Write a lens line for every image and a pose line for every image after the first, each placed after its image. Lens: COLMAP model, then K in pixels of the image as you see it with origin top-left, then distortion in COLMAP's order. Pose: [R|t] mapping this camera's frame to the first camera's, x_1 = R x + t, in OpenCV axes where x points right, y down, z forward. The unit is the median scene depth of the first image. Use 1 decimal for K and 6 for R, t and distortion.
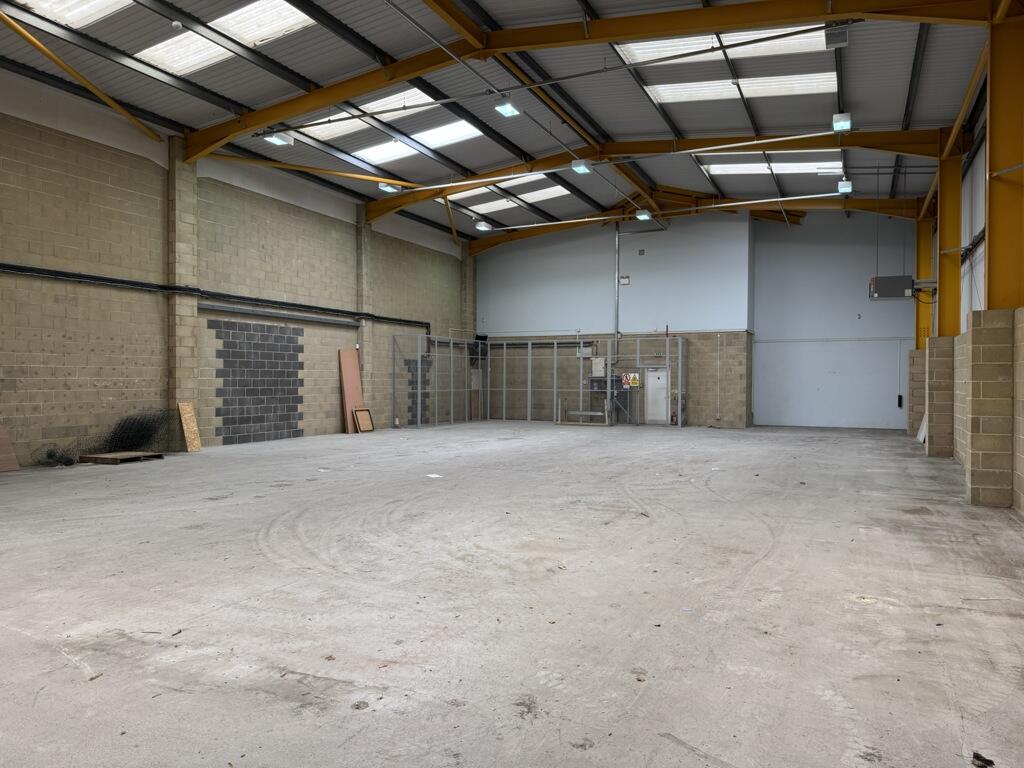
lens RADIAL K [[677.7, 0, 512.0], [0, 677.7, 384.0], [0, 0, 1]] dist [0.004559, 0.000279]
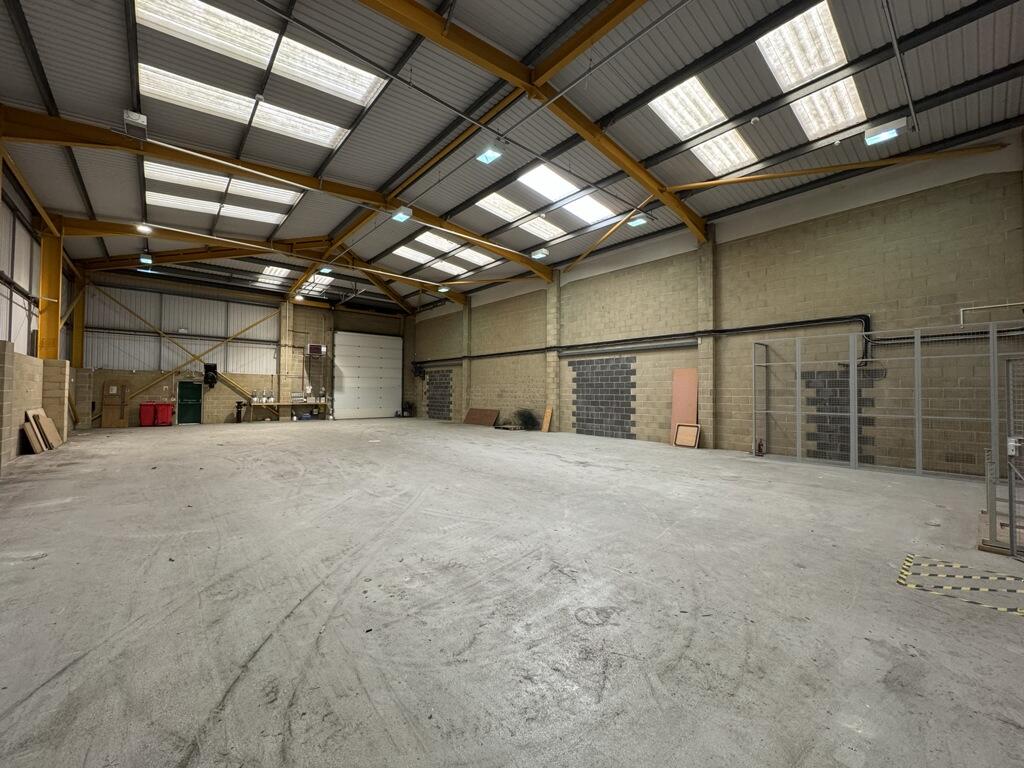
lens RADIAL K [[411.4, 0, 512.0], [0, 411.4, 384.0], [0, 0, 1]] dist [0.000673, 0.000043]
pose [[-0.384734, -0.018208, -0.922848, 0.530271], [-0.009653, 0.999830, -0.015703, -0.014710], [0.922977, 0.002867, -0.384844, 1.120850]]
